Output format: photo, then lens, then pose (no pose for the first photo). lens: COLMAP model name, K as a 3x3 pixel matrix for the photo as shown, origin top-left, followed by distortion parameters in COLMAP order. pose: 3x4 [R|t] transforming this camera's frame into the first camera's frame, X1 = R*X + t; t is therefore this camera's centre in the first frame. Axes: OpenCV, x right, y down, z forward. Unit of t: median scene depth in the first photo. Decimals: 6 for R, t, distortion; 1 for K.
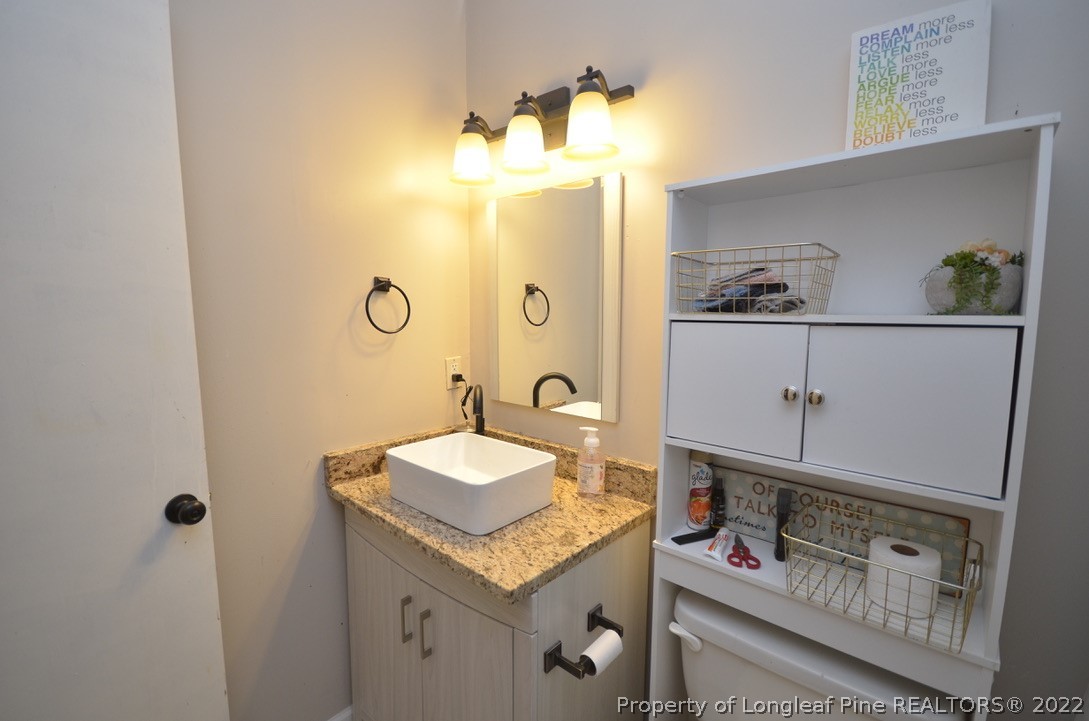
lens RADIAL K [[475.6, 0, 536.3], [0, 475.6, 364.7], [0, 0, 1]] dist [-0.005679, -0.000940]
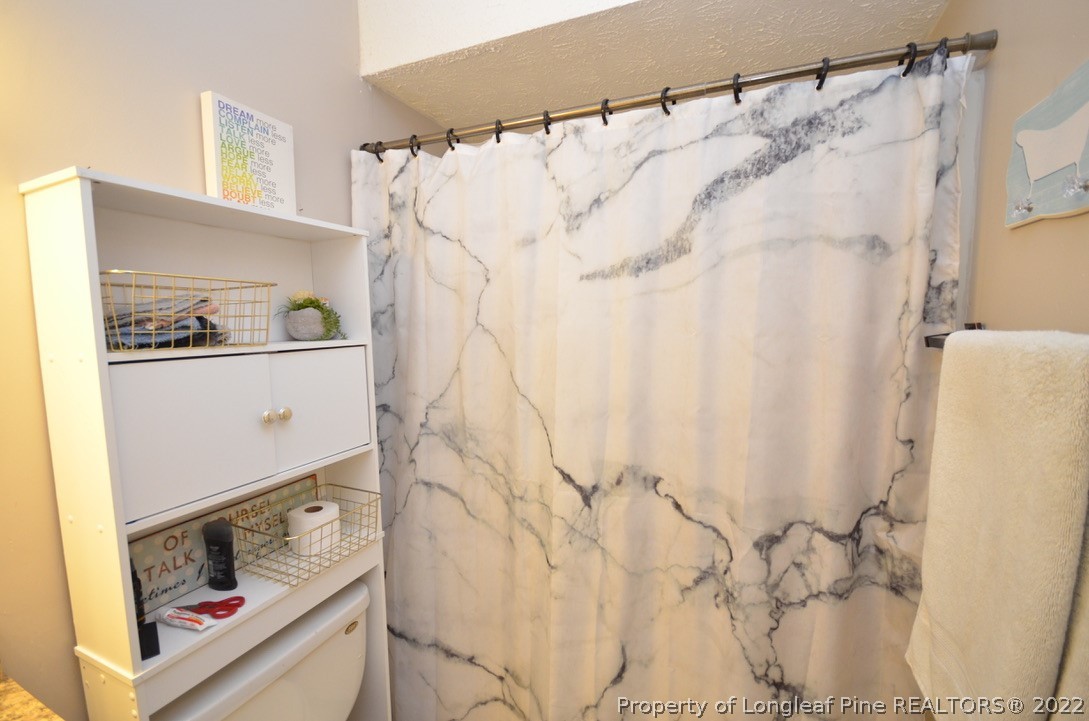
lens RADIAL K [[475.6, 0, 536.3], [0, 475.6, 364.7], [0, 0, 1]] dist [-0.005679, -0.000940]
pose [[-0.313858, -0.091193, 0.945081, -0.654383], [0.111815, 0.984900, 0.132169, -0.127588], [-0.942863, 0.147156, -0.298922, 0.687695]]
